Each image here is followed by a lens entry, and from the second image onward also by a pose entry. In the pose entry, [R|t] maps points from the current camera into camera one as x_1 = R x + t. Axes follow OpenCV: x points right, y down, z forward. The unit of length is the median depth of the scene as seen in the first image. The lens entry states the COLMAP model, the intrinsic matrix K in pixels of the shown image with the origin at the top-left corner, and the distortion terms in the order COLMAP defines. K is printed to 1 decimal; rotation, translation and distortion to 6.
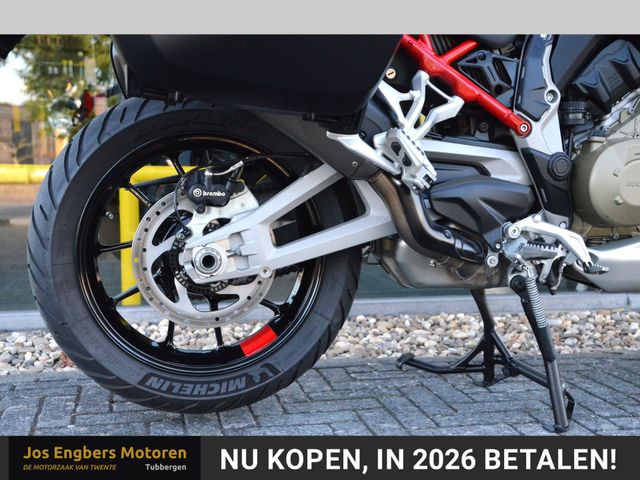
lens RADIAL K [[832.3, 0, 321.7], [0, 832.3, 257.3], [0, 0, 1]] dist [0.140499, 0.000000]
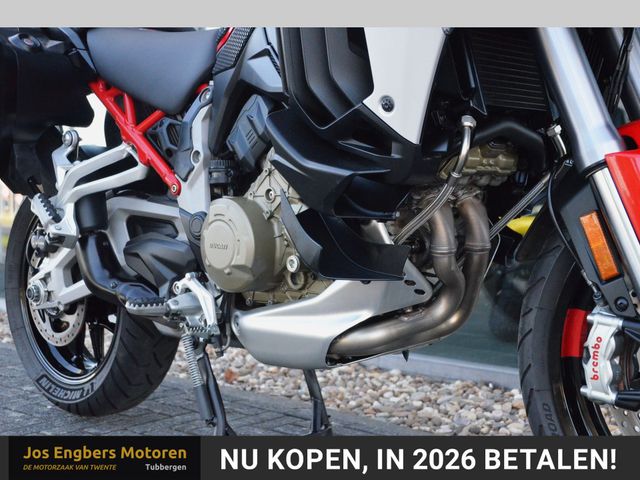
lens RADIAL K [[900.3, 0, 334.4], [0, 900.3, 246.0], [0, 0, 1]] dist [0.162810, 0.000000]
pose [[0.546299, 0.030536, -0.837034, 1.269124], [-0.084097, 0.996285, -0.018541, -0.077964], [0.833358, 0.080521, 0.546837, 0.553595]]
